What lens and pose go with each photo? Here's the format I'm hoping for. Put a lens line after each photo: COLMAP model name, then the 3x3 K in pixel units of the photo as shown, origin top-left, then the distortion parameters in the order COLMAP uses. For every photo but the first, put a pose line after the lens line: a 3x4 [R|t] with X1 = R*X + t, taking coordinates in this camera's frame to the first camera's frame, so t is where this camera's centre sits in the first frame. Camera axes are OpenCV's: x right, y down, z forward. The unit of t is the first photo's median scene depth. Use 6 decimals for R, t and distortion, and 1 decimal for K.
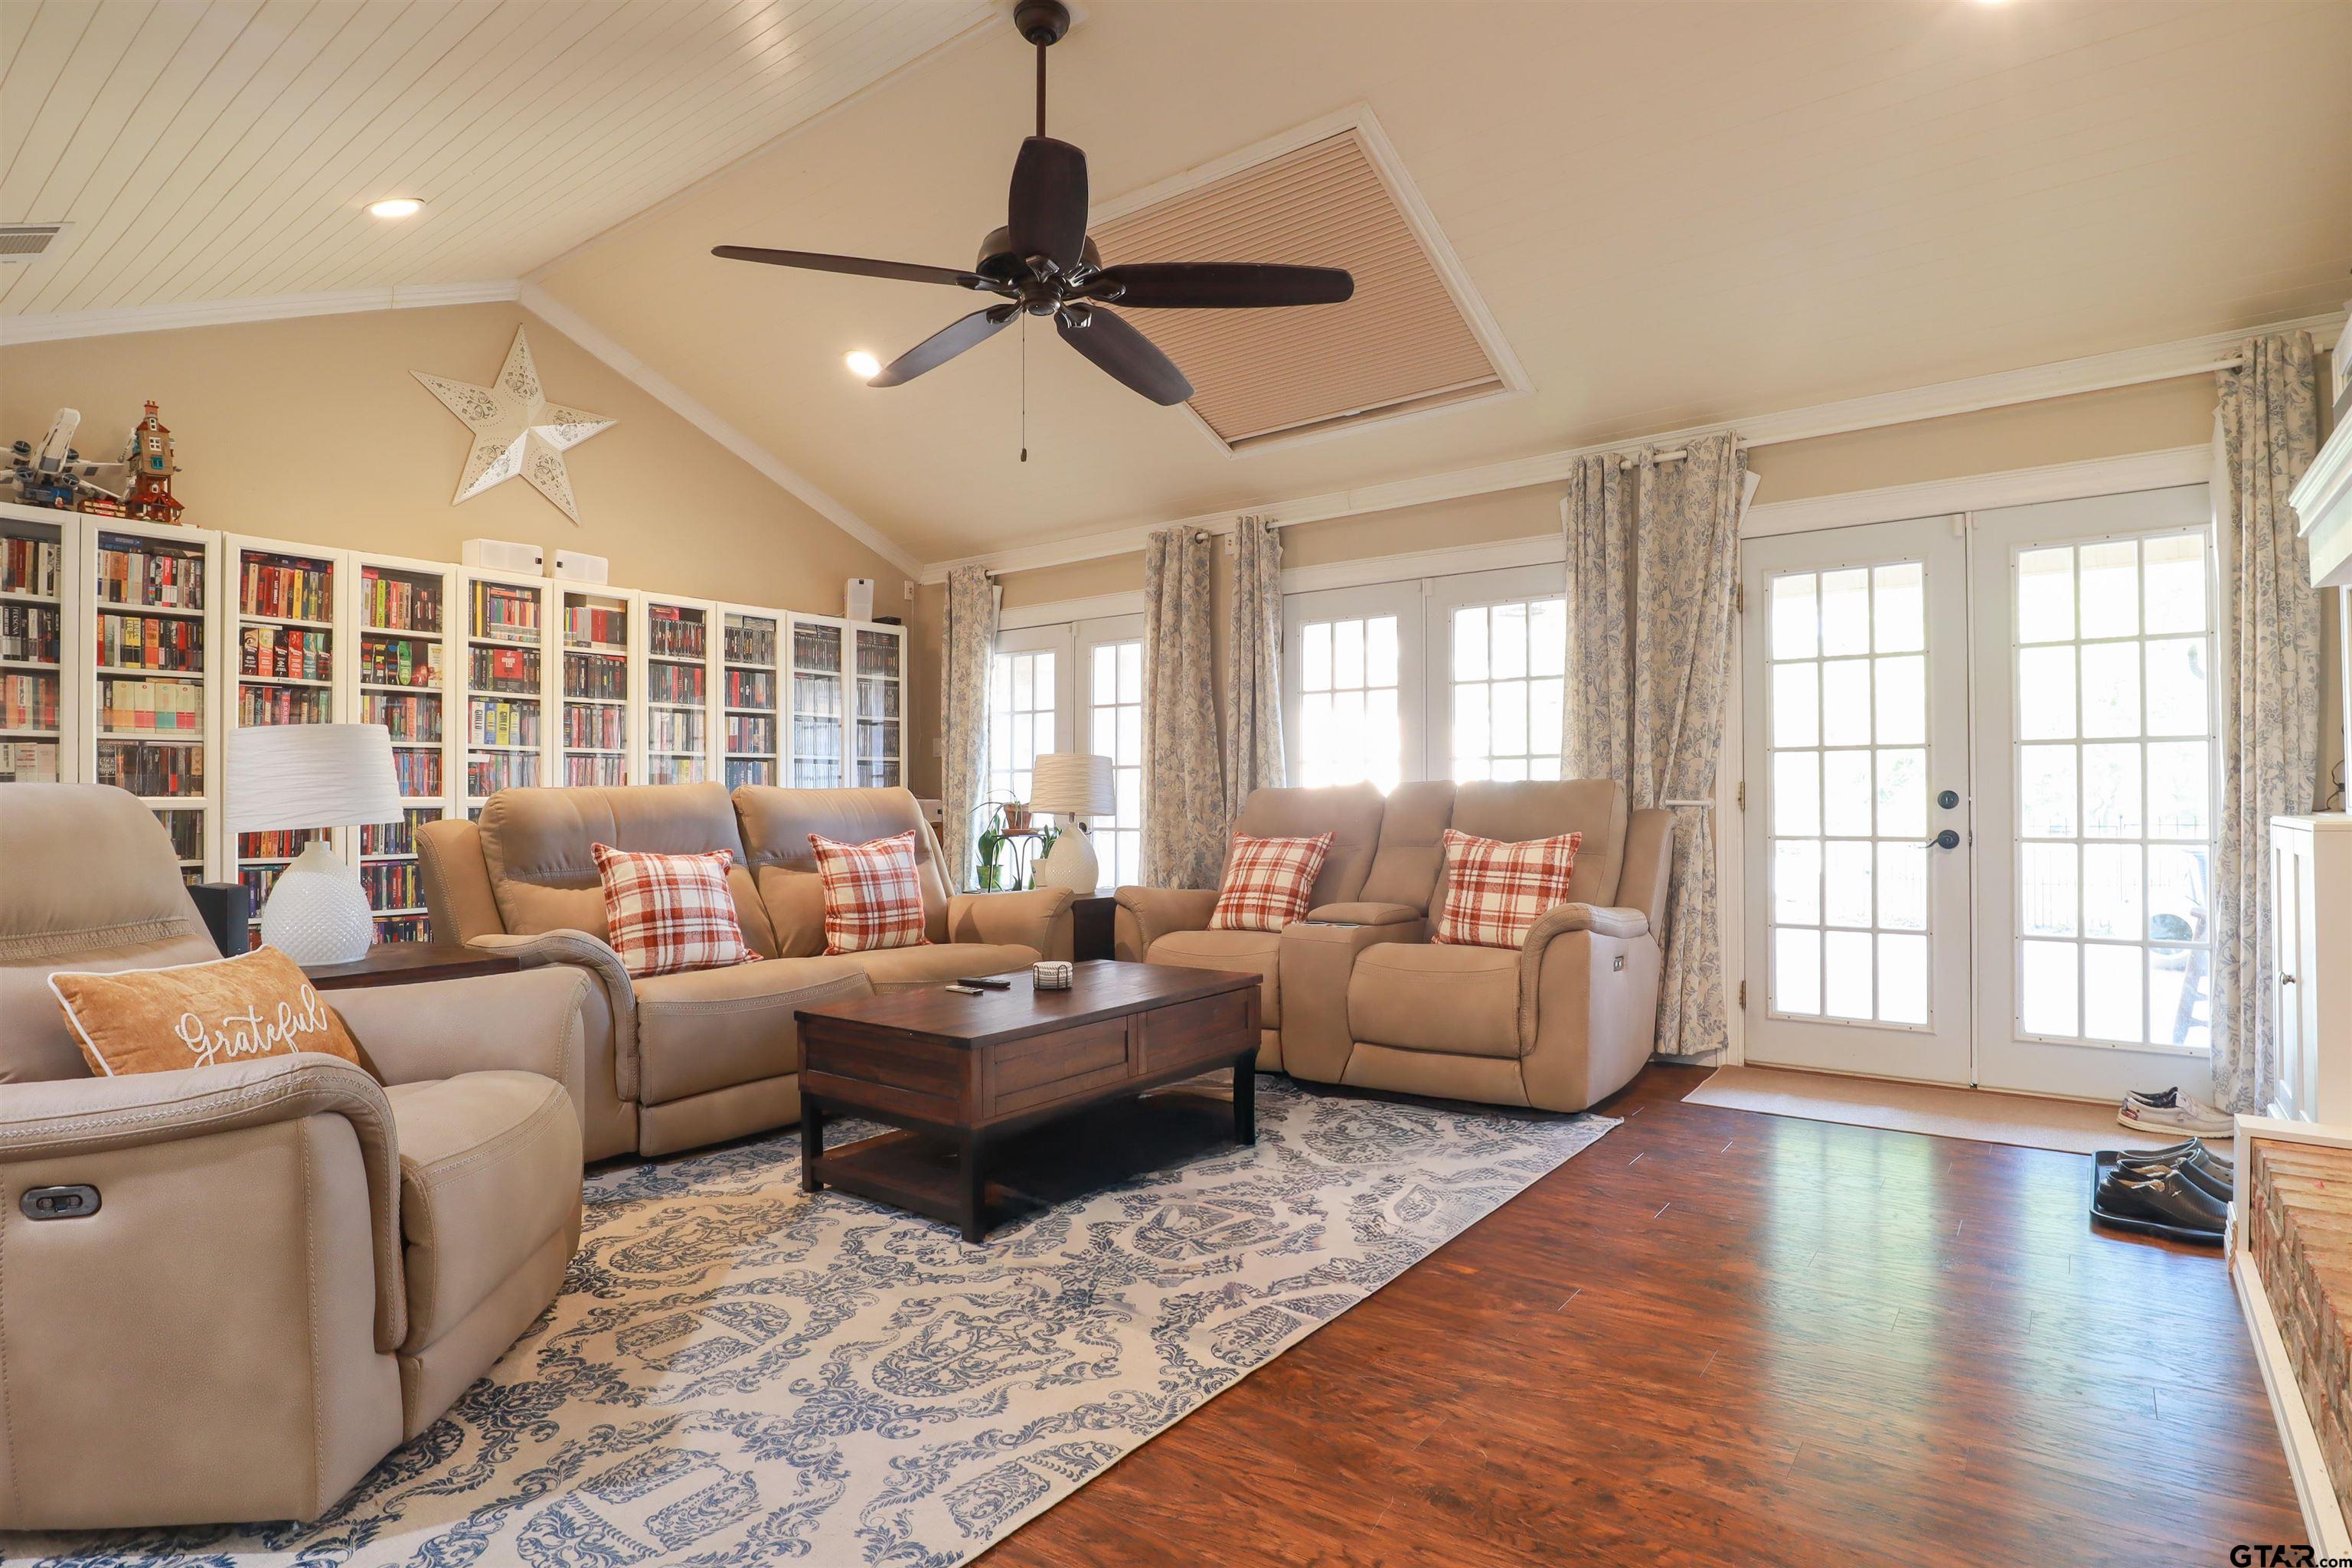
lens RADIAL K [[1221.1, 0, 1178.1], [0, 1221.1, 790.0], [0, 0, 1]] dist [-0.032692, 0.008135]
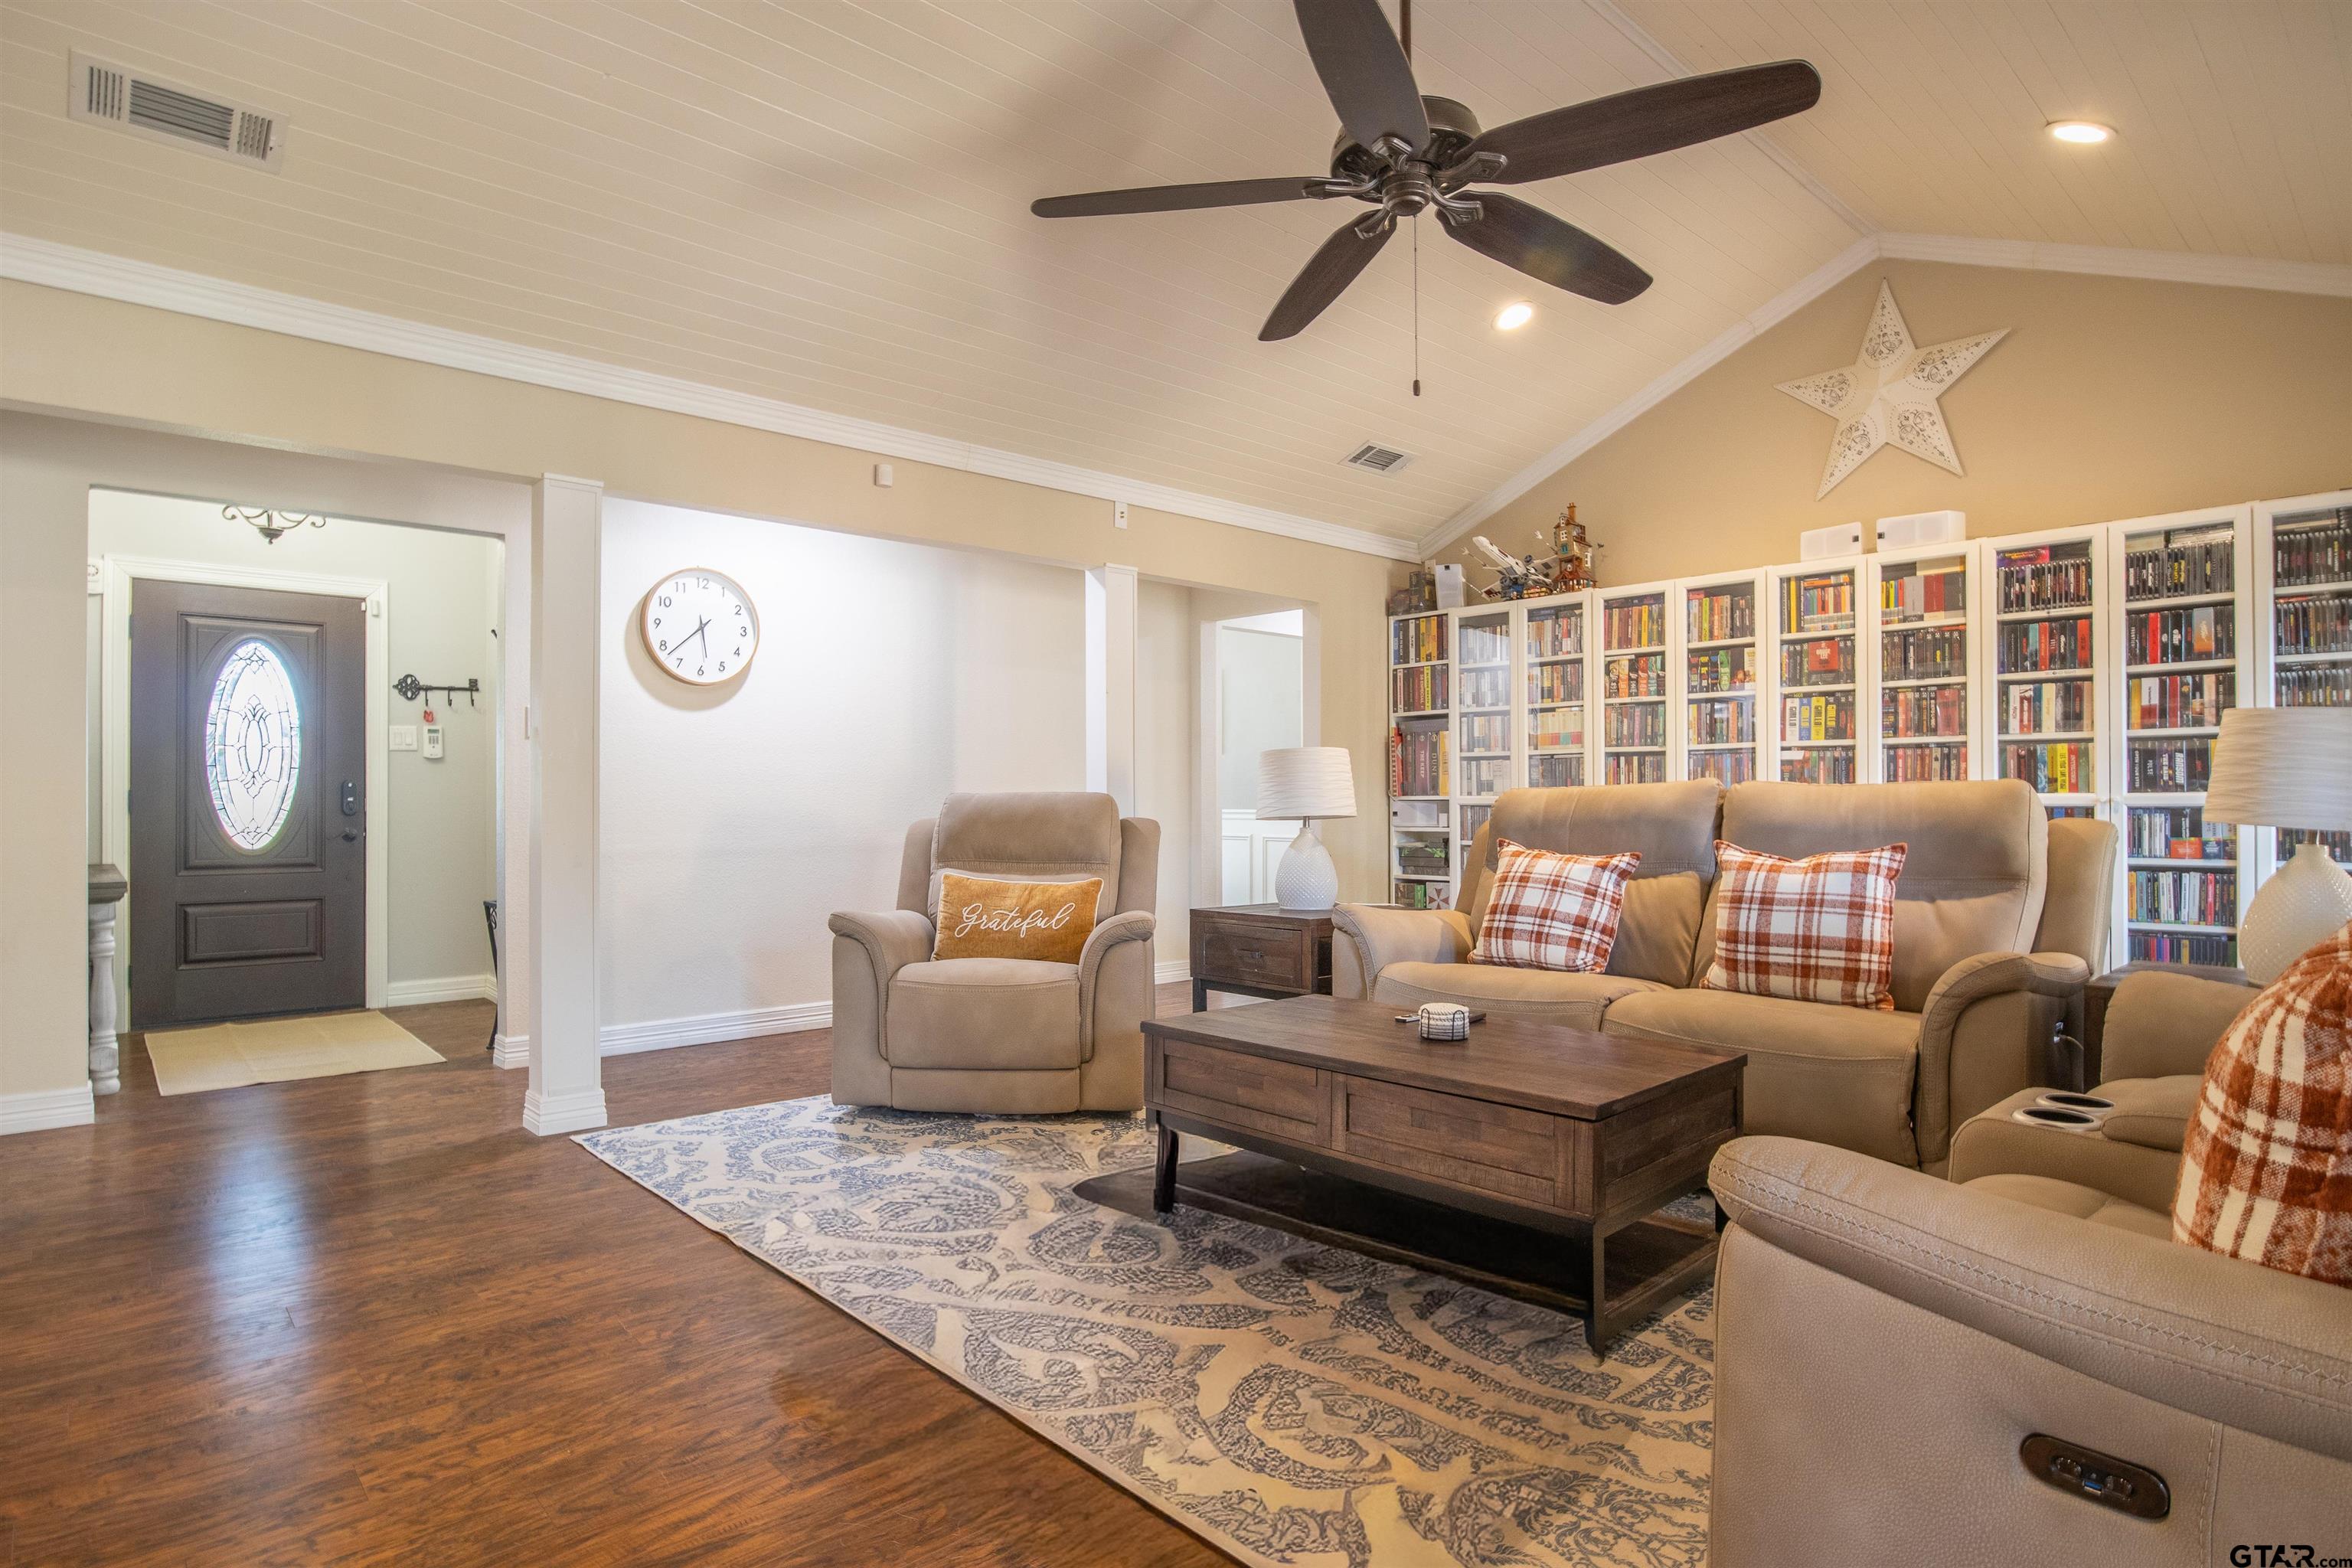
lens RADIAL K [[1221.1, 0, 1179.7], [0, 1221.1, 790.8], [0, 0, 1]] dist [-0.032692, 0.008135]
pose [[-0.165412, -0.016895, -0.986080, 0.498833], [-0.002270, 0.999857, -0.016751, 0.020548], [0.986222, -0.000533, -0.165426, 0.701712]]
